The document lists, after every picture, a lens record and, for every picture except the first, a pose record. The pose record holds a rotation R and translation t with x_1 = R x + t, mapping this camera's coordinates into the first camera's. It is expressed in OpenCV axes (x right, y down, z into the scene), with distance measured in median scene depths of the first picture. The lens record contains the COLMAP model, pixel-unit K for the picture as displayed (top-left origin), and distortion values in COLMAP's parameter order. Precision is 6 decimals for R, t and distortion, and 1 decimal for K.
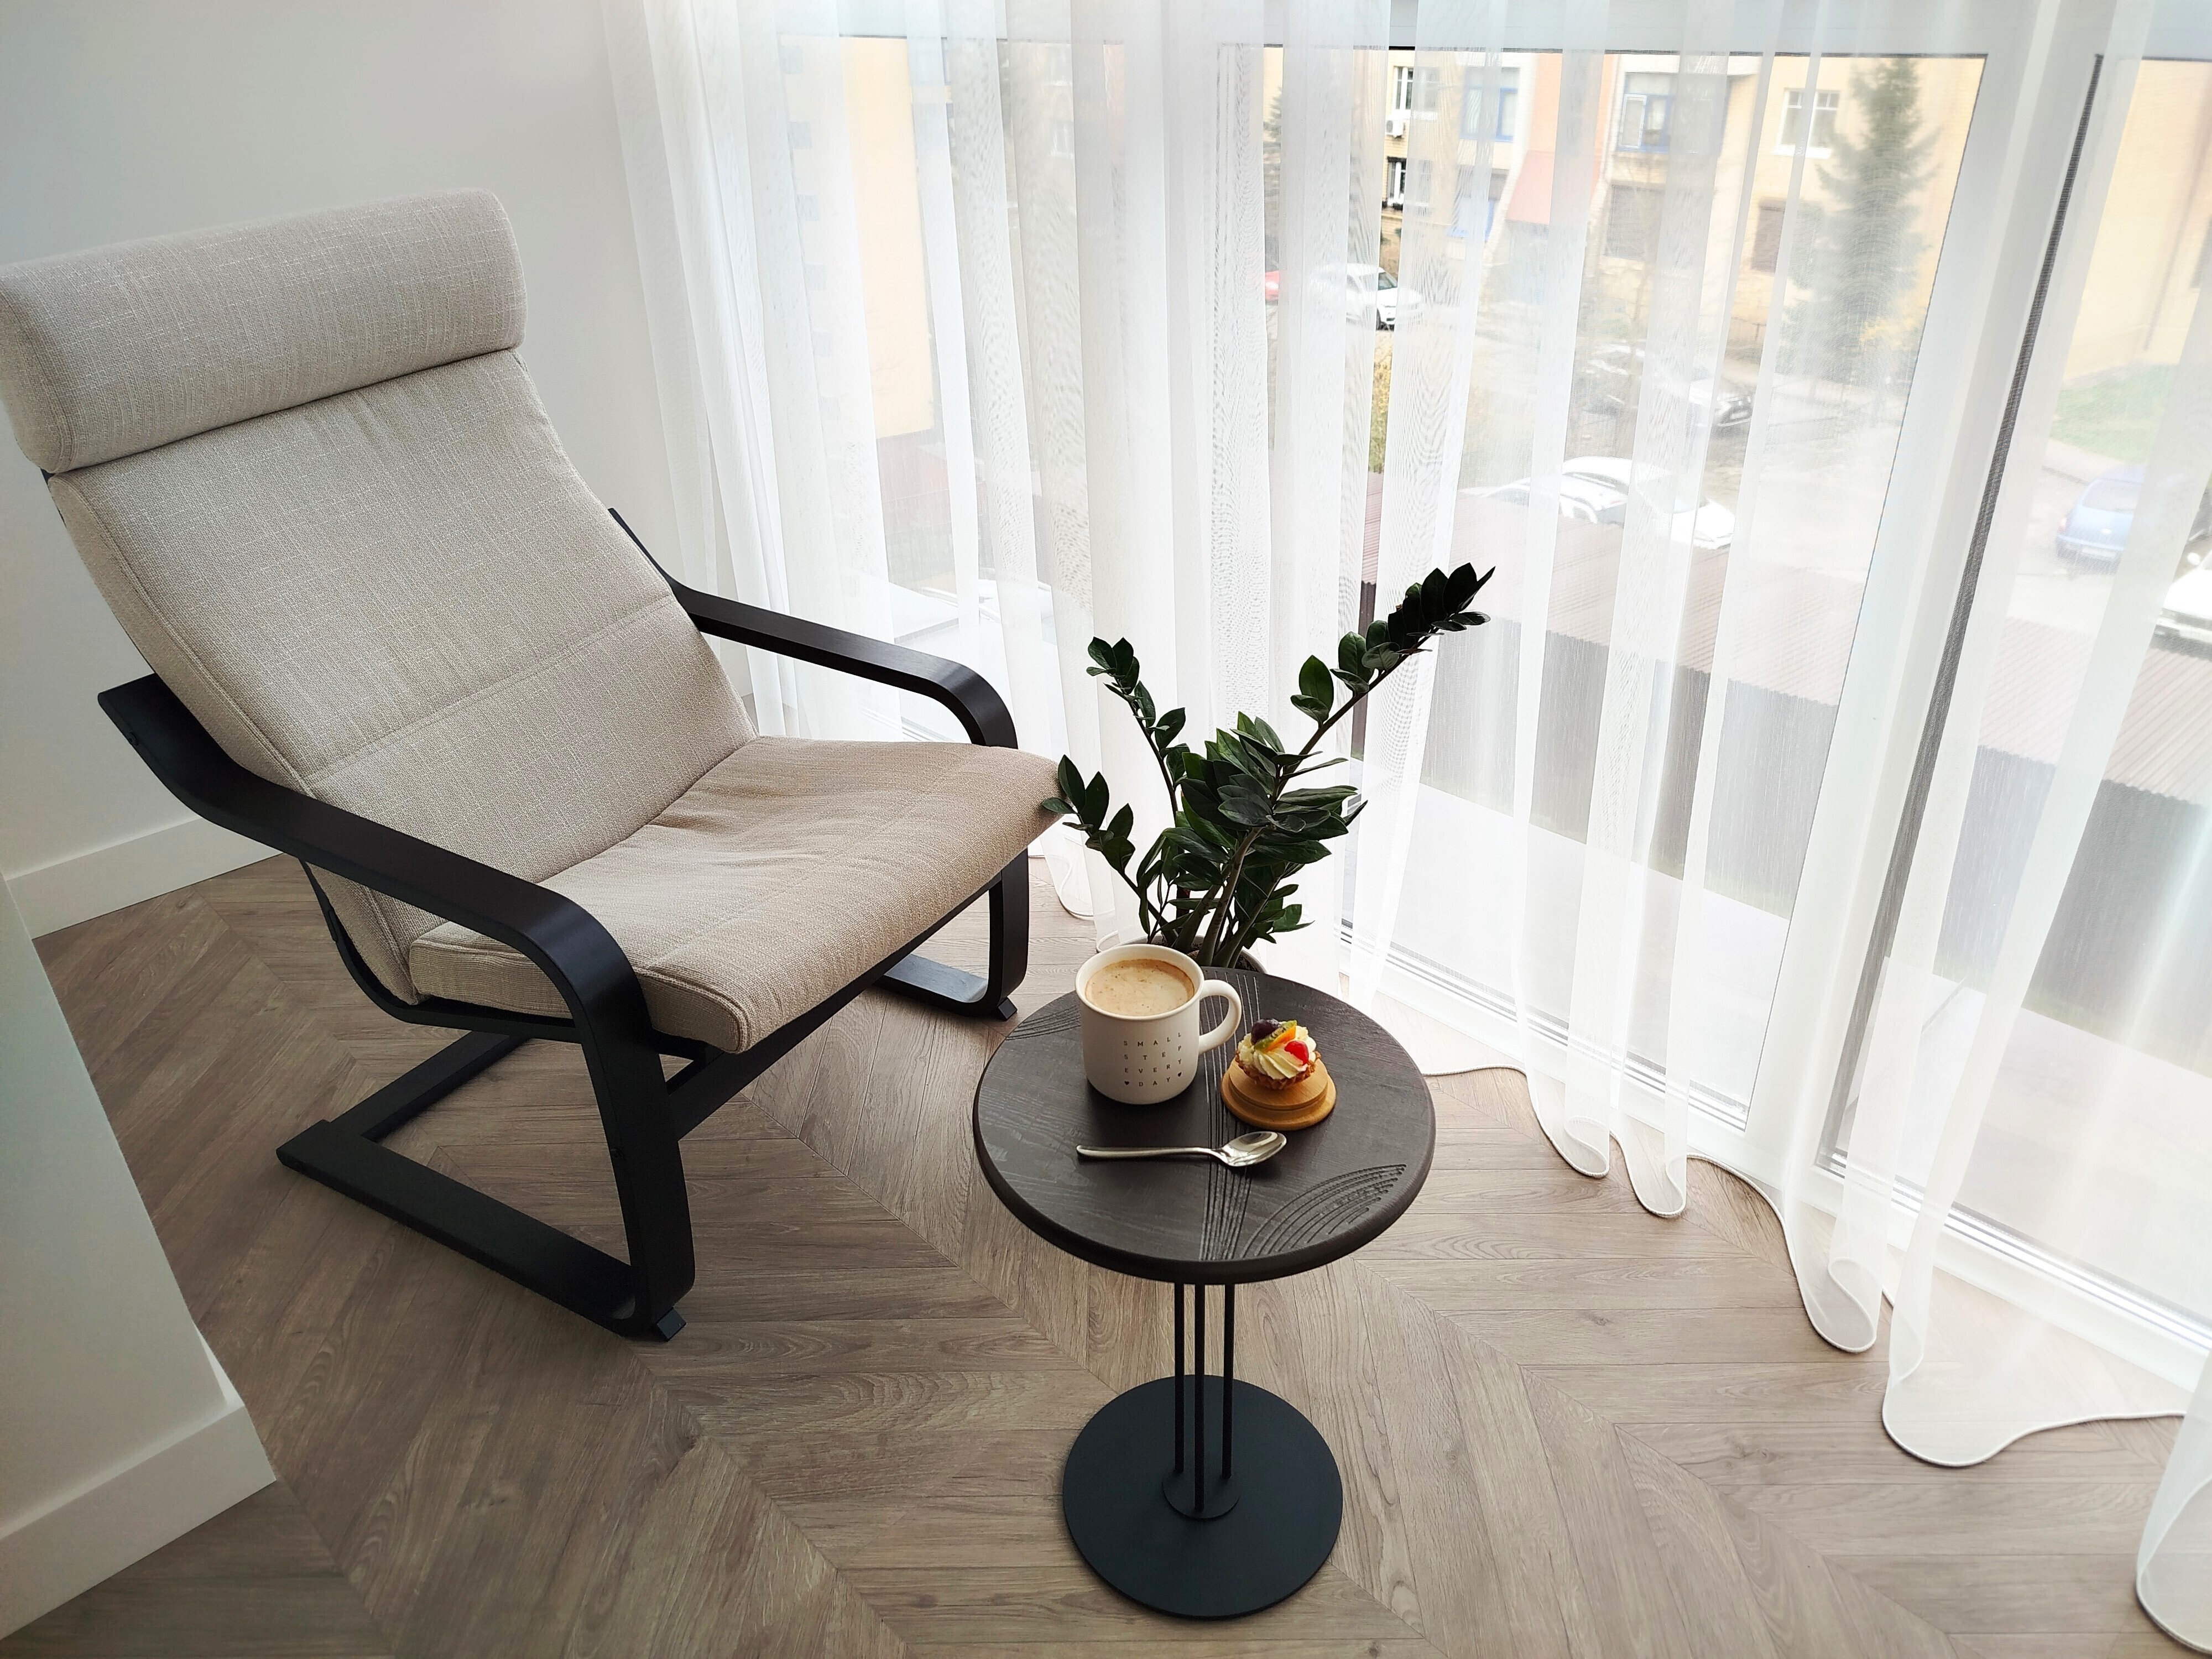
lens RADIAL K [[1557.9, 0, 1106.0], [0, 1557.9, 829.5], [0, 0, 1]] dist [0.047943, -0.058774]
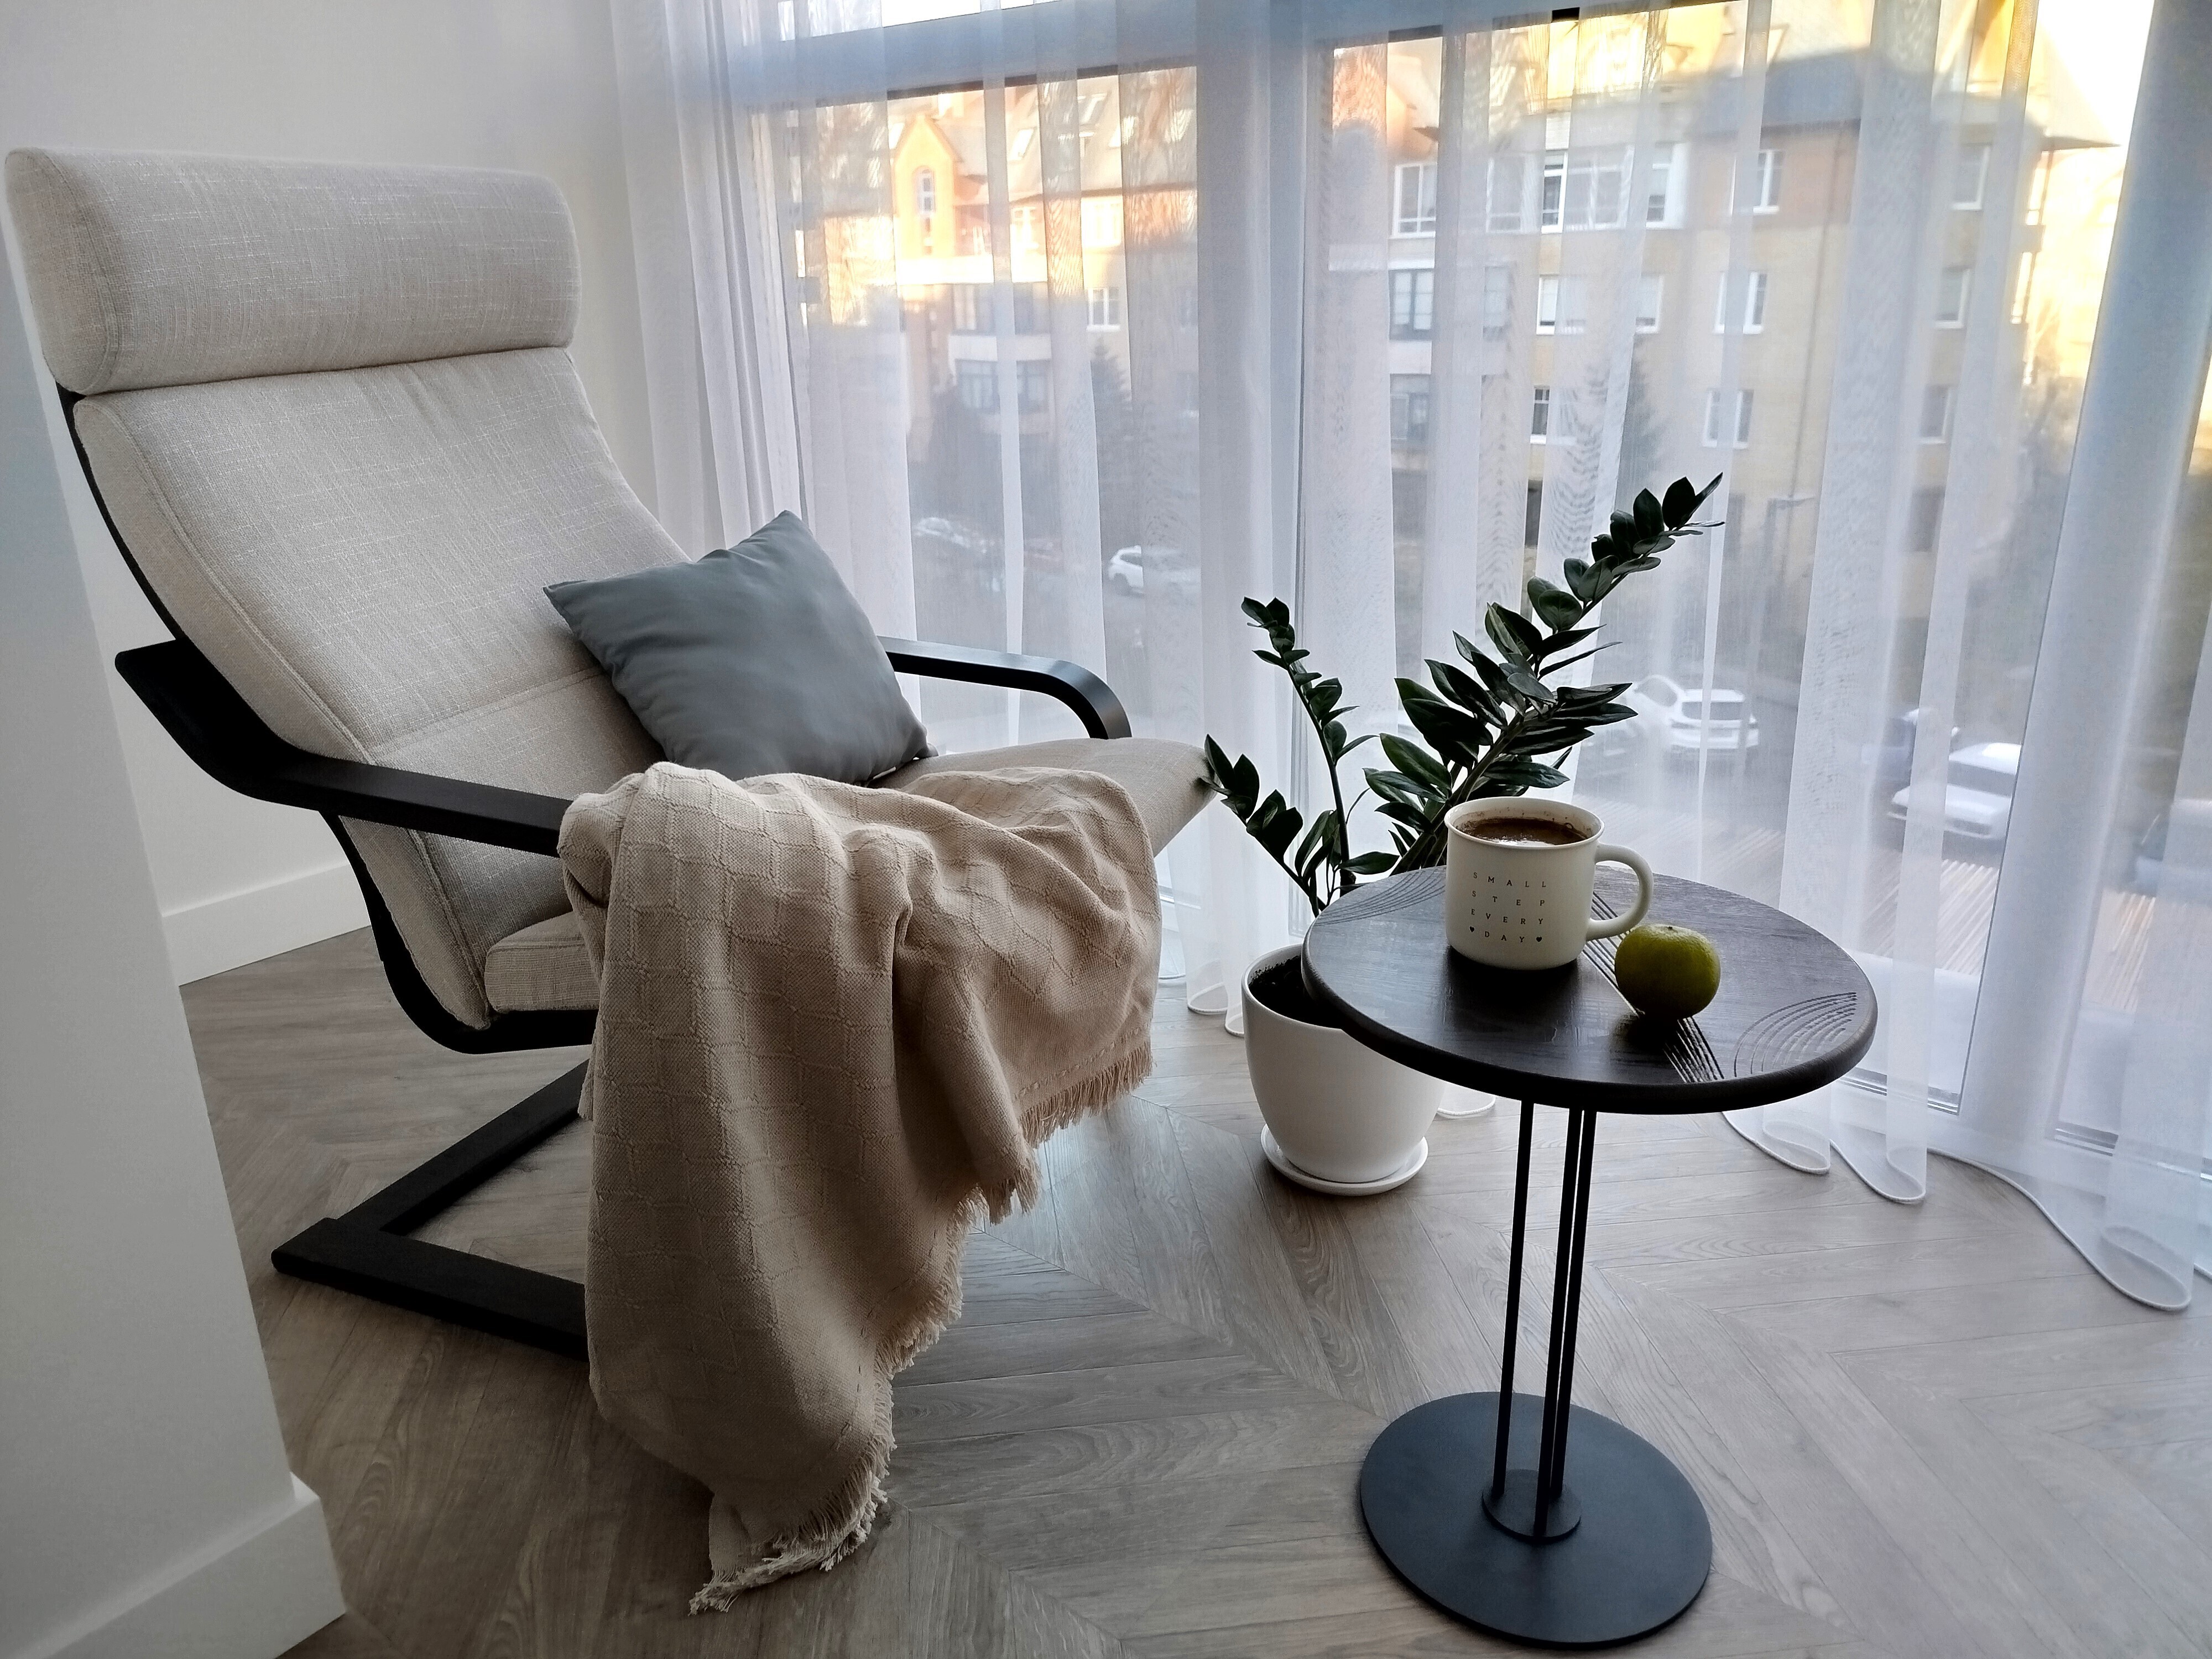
lens RADIAL K [[1568.9, 0, 1101.7], [0, 1568.9, 830.9], [0, 0, 1]] dist [0.051408, -0.063935]
pose [[0.991824, -0.036958, 0.122147, -0.231926], [0.058199, 0.982812, -0.175197, 0.187520], [-0.113573, 0.180874, 0.976927, 0.137391]]
